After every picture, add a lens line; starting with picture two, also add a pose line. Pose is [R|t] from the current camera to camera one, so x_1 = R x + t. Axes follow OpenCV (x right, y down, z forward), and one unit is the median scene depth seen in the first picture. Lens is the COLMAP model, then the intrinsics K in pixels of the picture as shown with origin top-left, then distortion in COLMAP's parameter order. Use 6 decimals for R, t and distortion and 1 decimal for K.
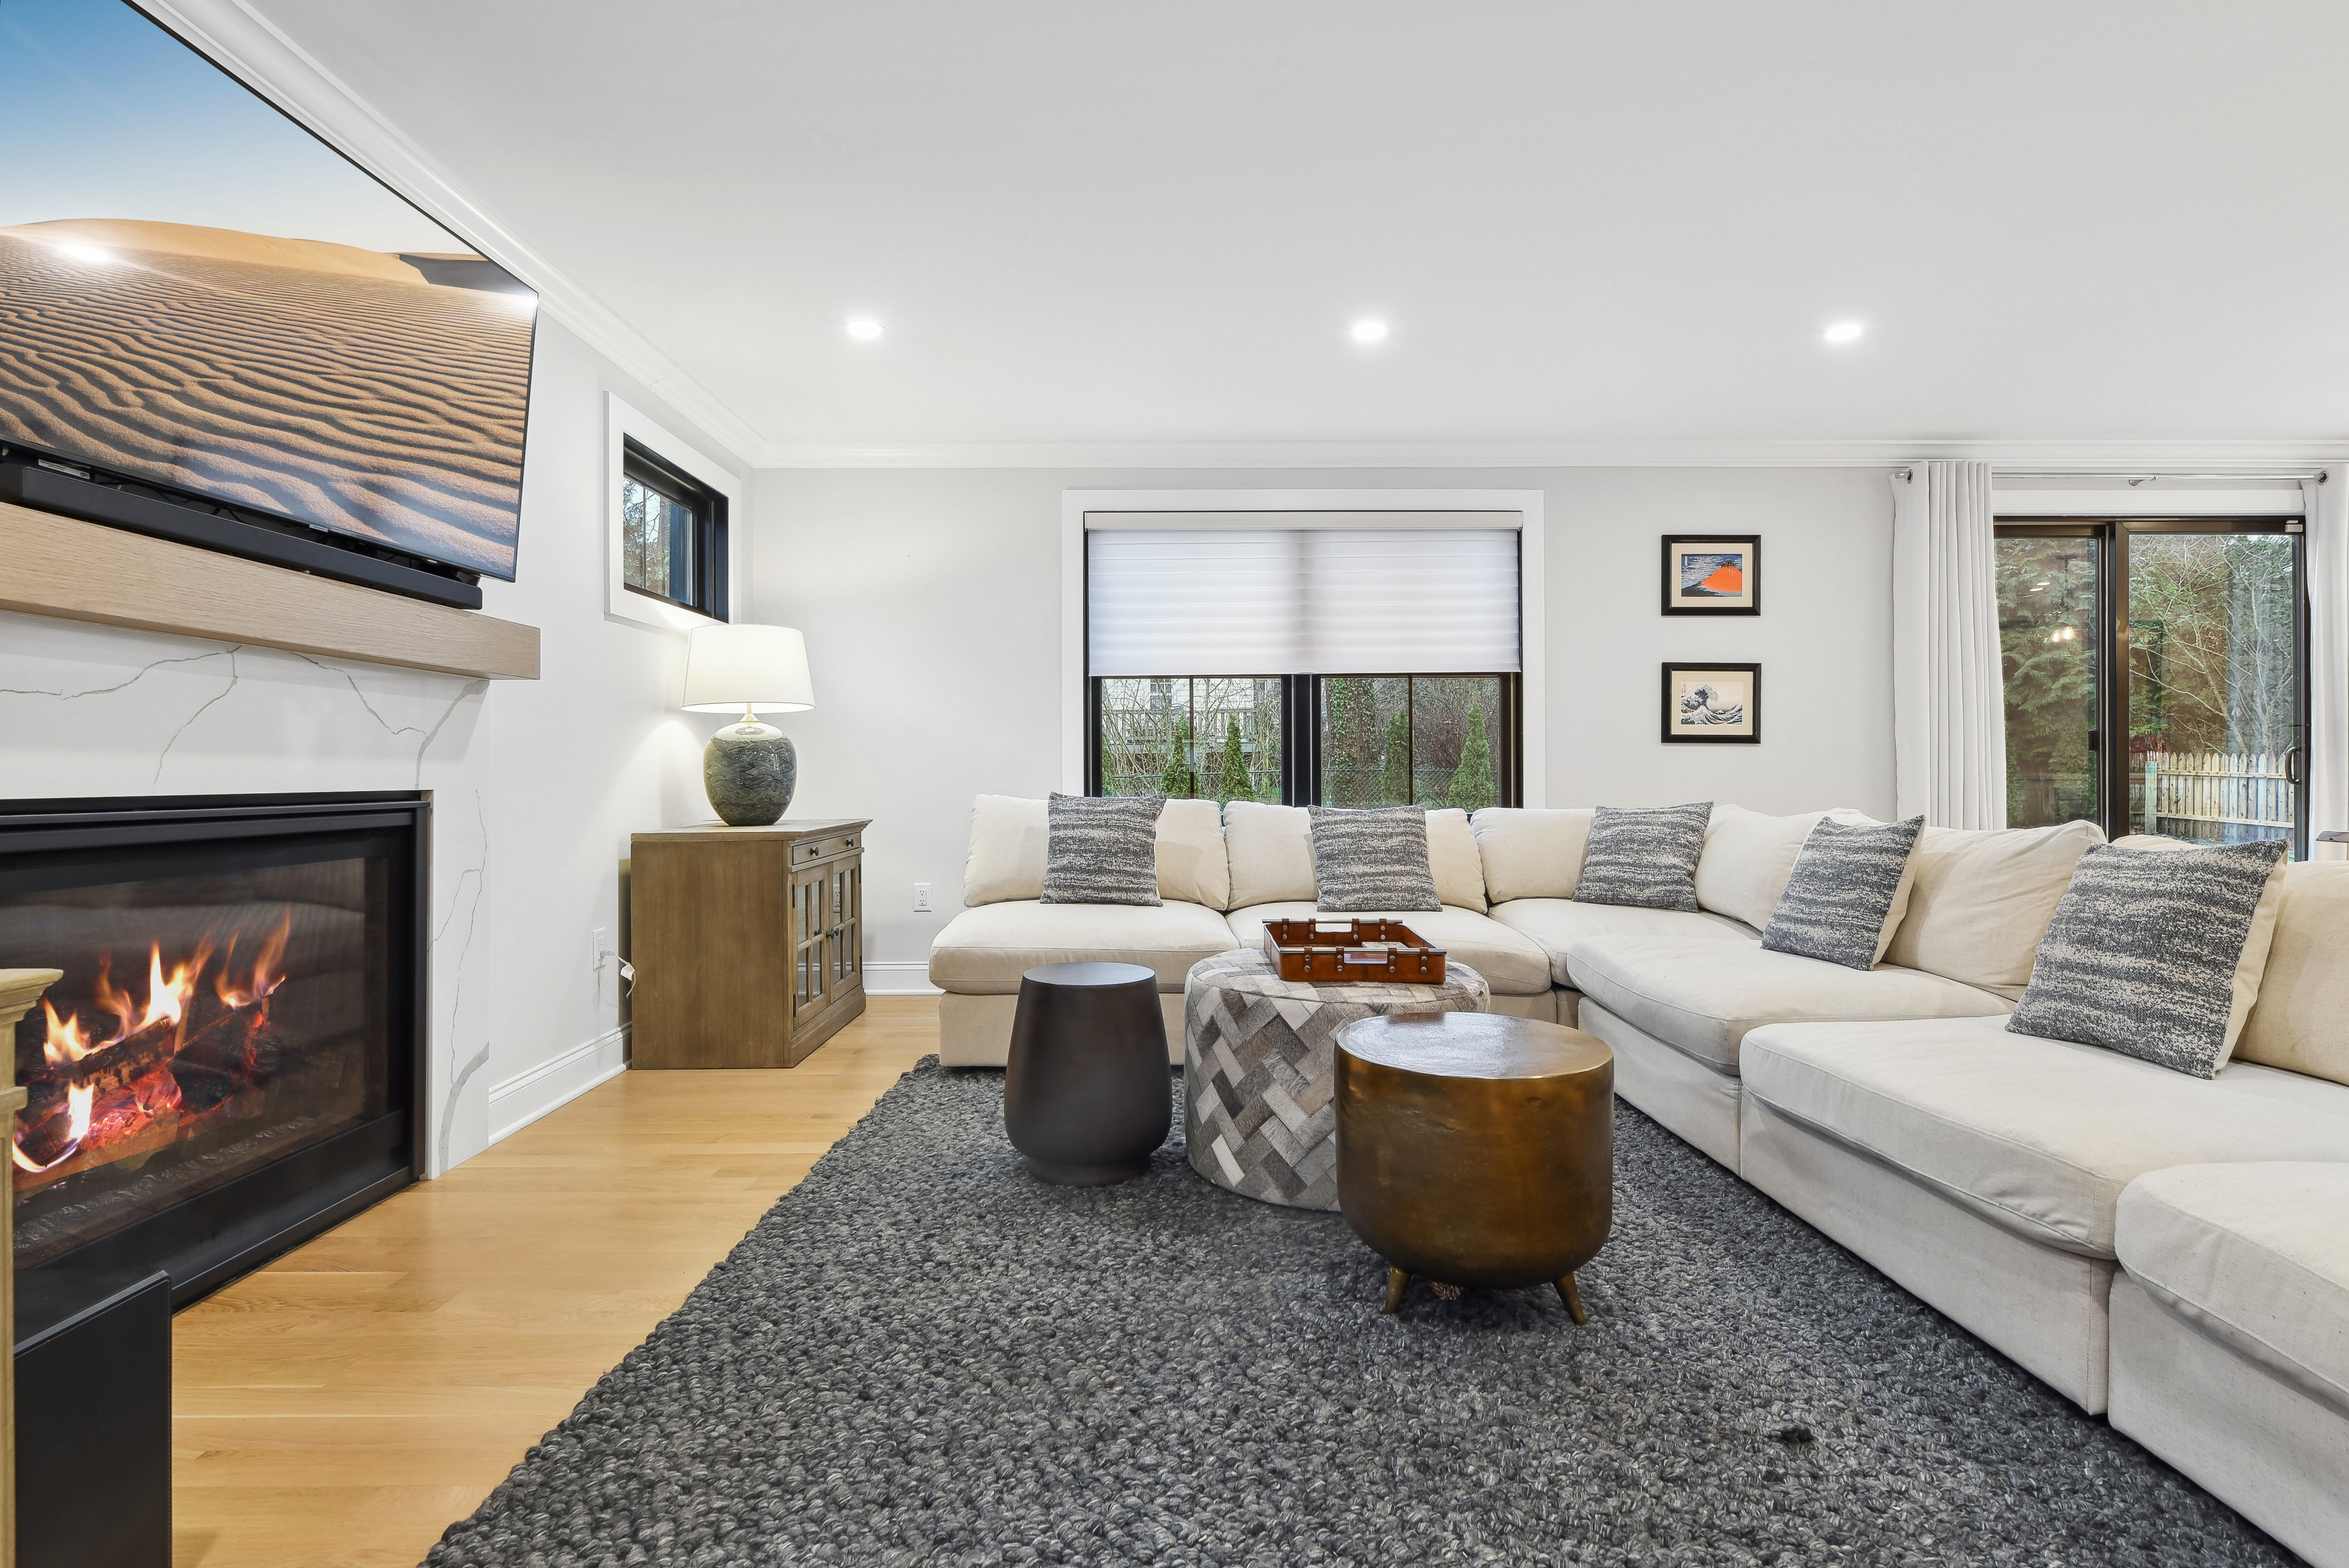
lens RADIAL K [[1131.1, 0, 1163.4], [0, 1131.1, 781.6], [0, 0, 1]] dist [0.003321, -0.000044]
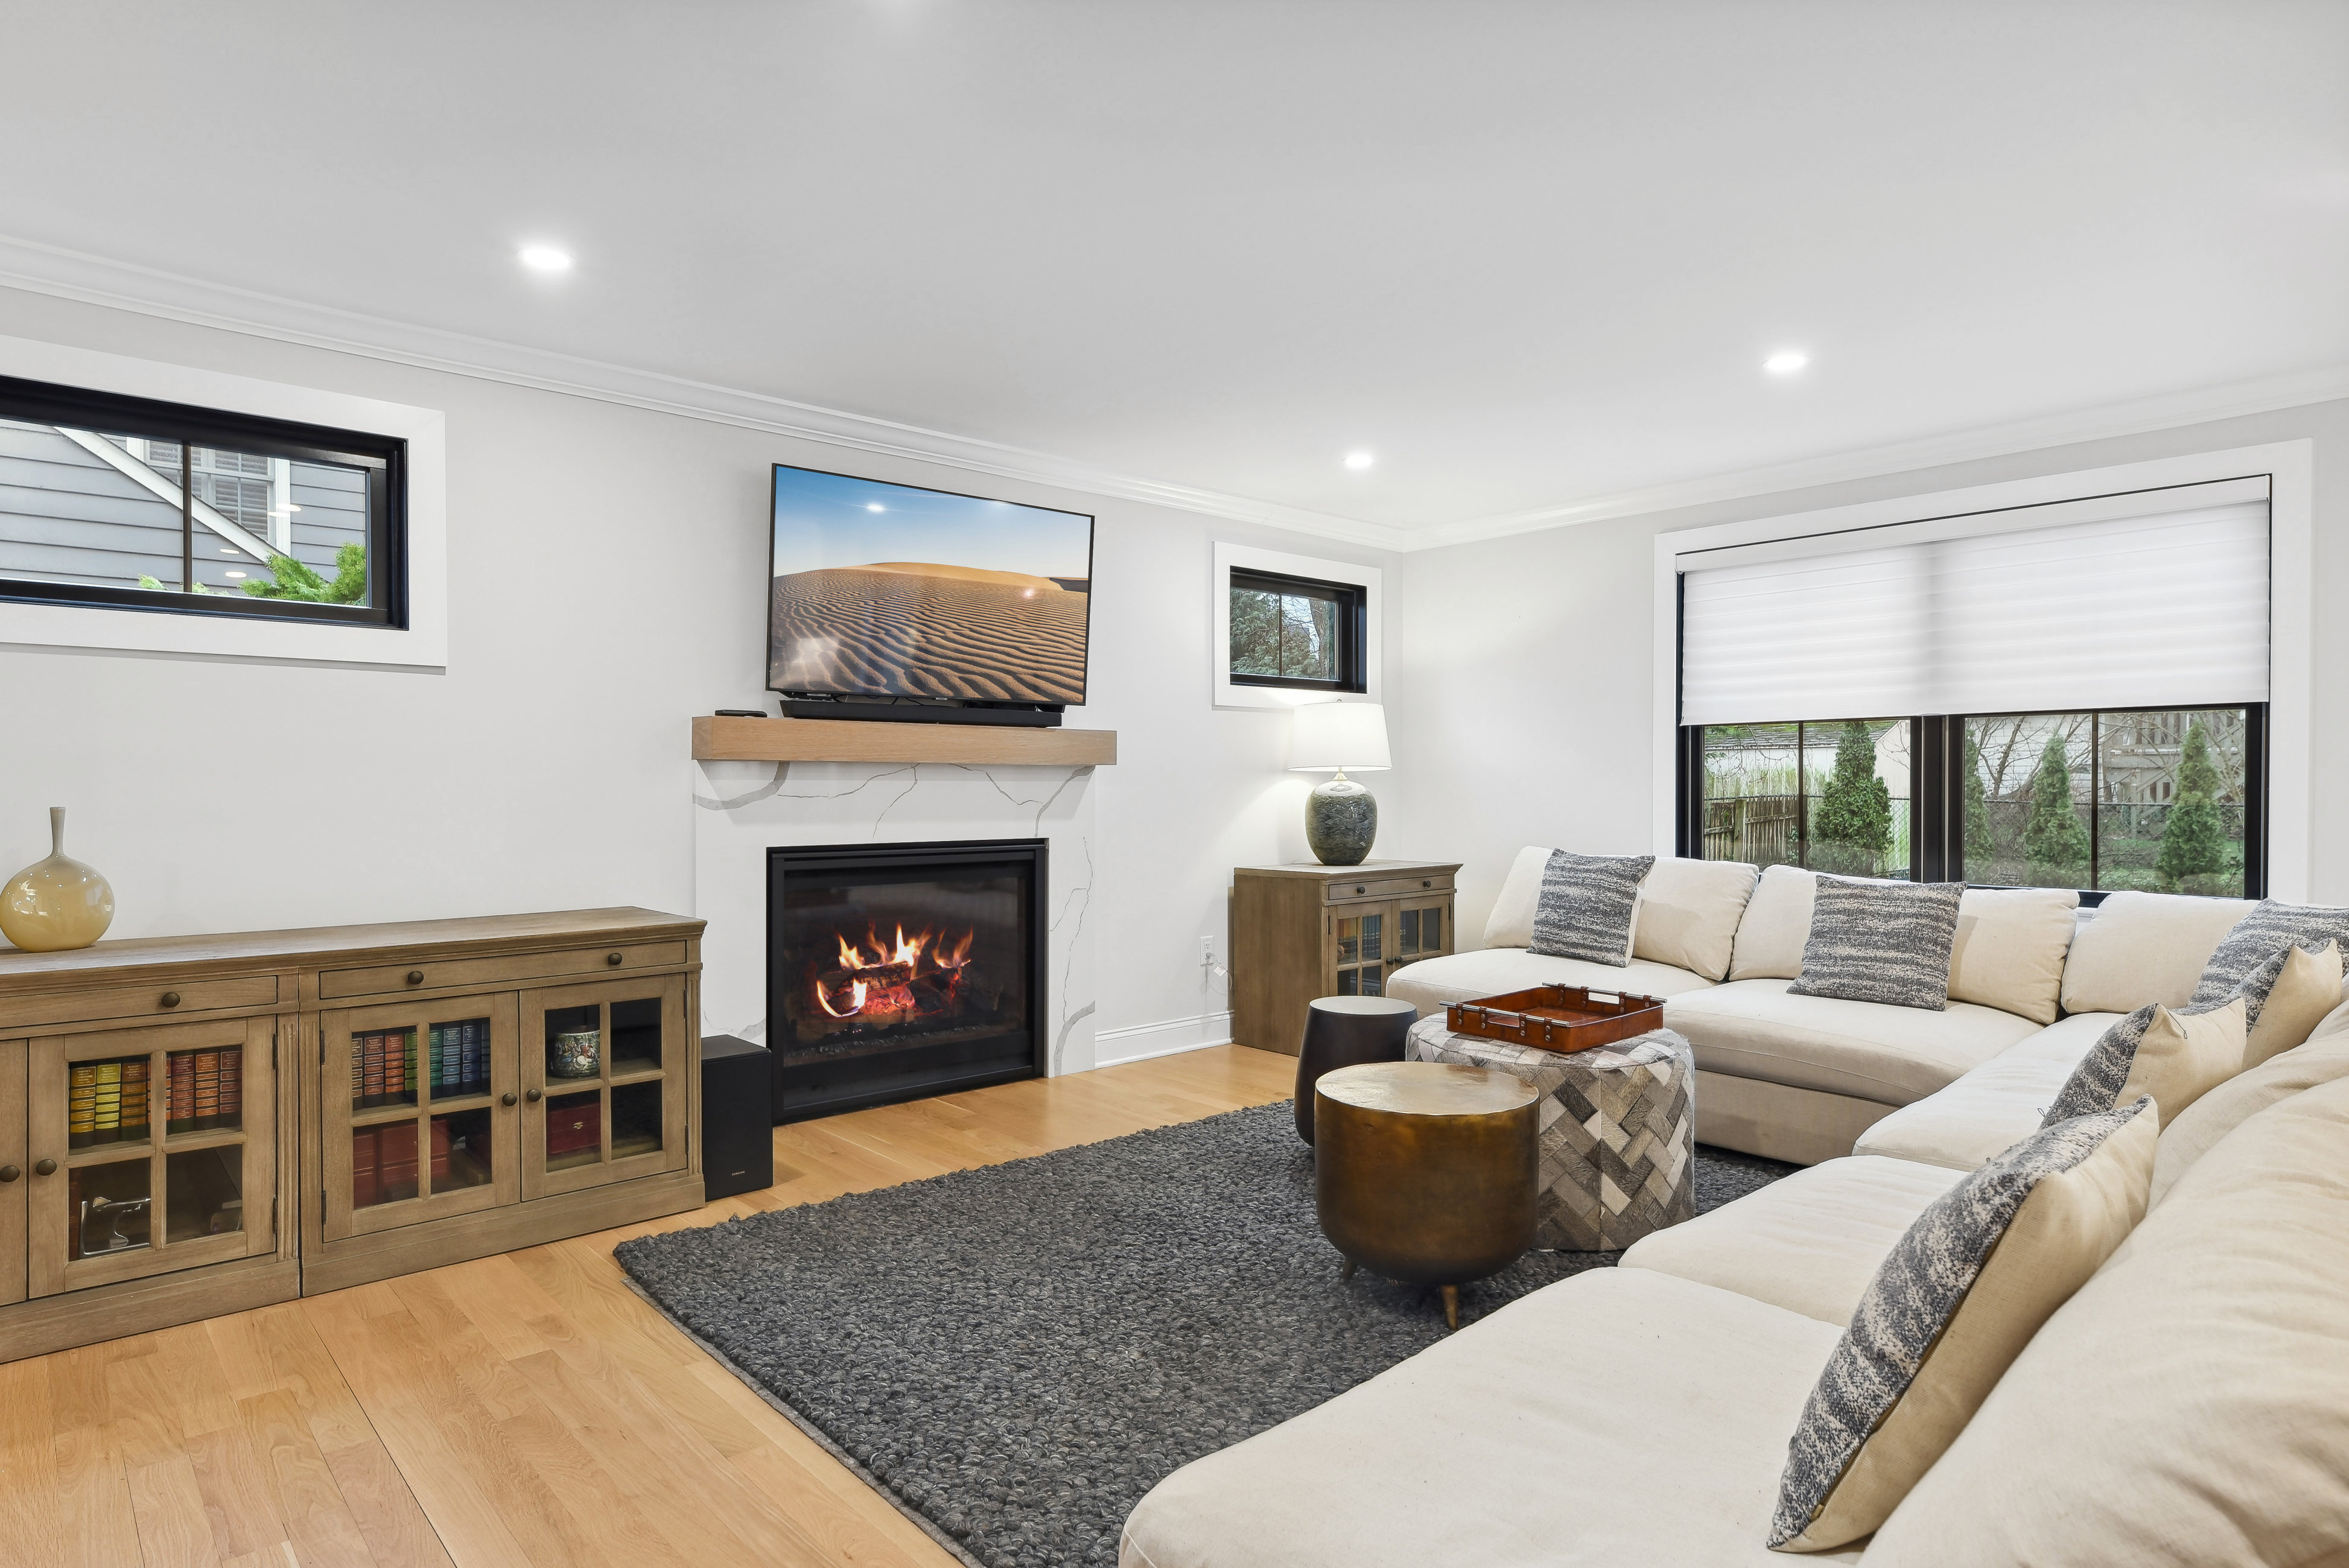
lens RADIAL K [[1316.2, 0, 1176.6], [0, 1316.2, 799.9], [0, 0, 1]] dist [0.000971, 0.000165]
pose [[0.659414, 0.016178, -0.751606, 0.606707], [-0.009667, 0.999868, 0.013040, -0.049705], [0.751718, -0.001333, 0.659484, -0.071122]]
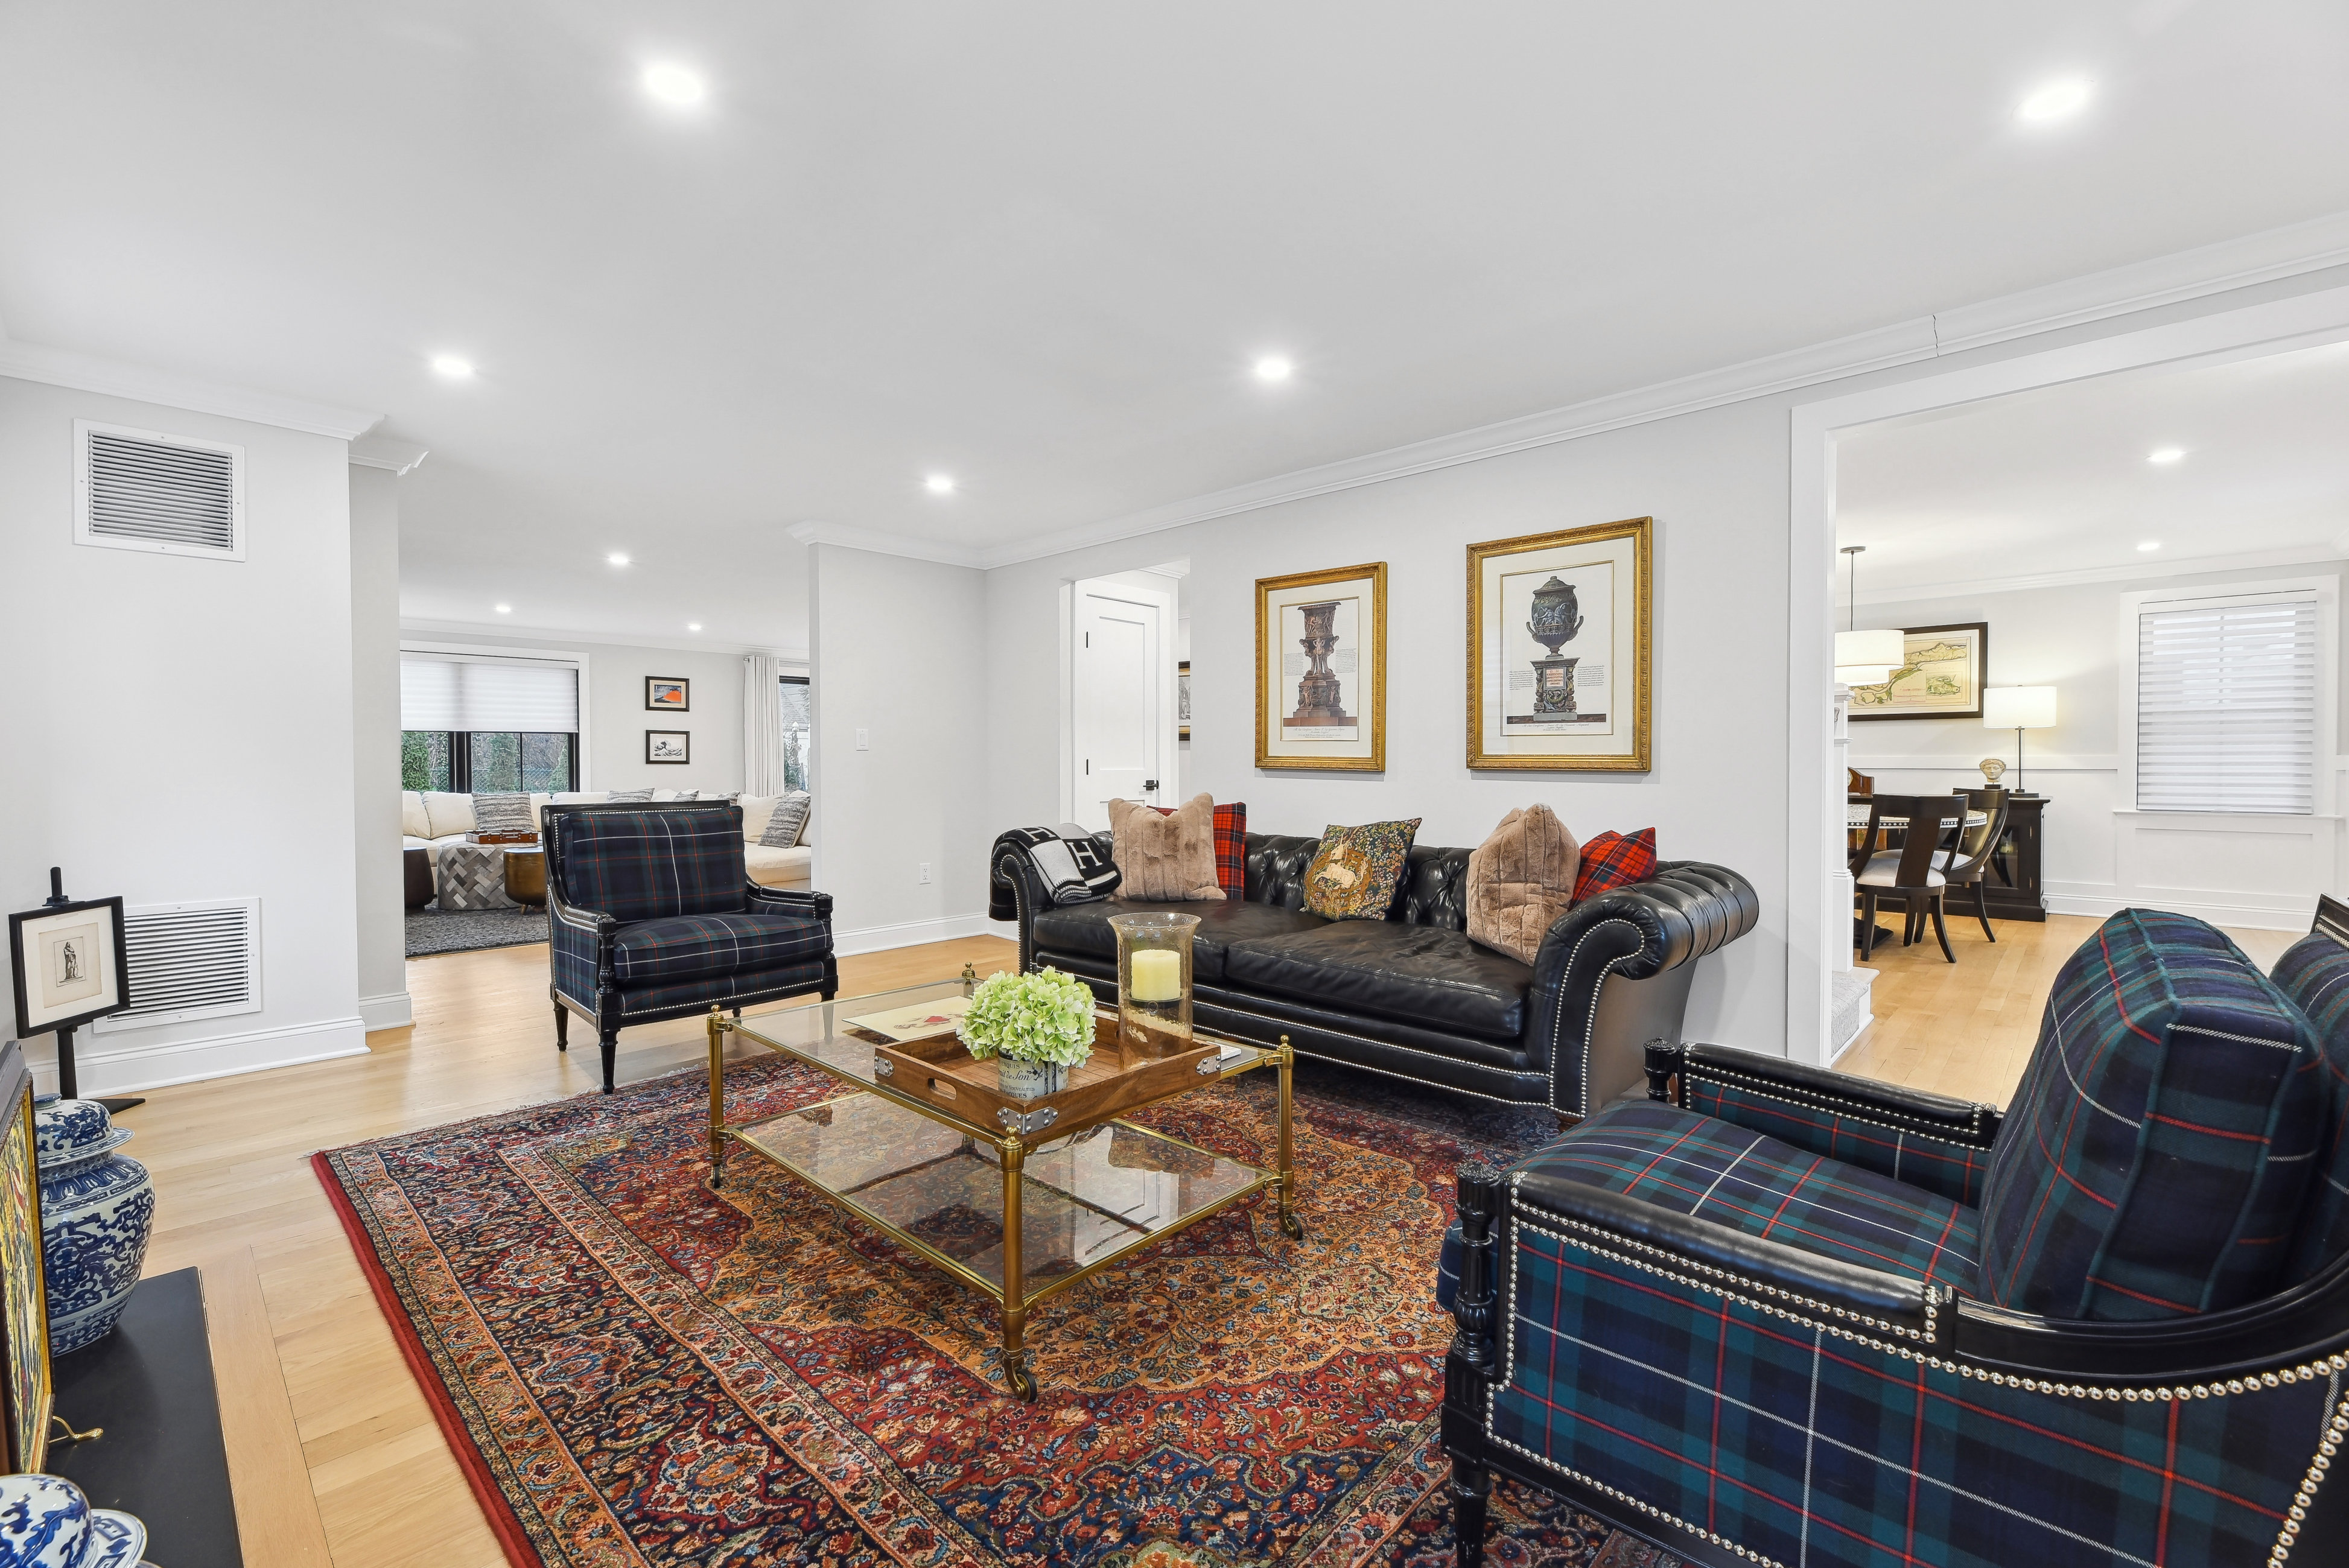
lens RADIAL K [[994.0, 0, 1174.5], [0, 994.0, 784.0], [0, 0, 1]] dist [0.000845, 0.000059]
pose [[0.694855, -0.008849, 0.719096, -0.356199], [0.000708, 0.999932, 0.011621, -0.018757], [-0.719150, -0.007565, 0.694814, -1.537317]]
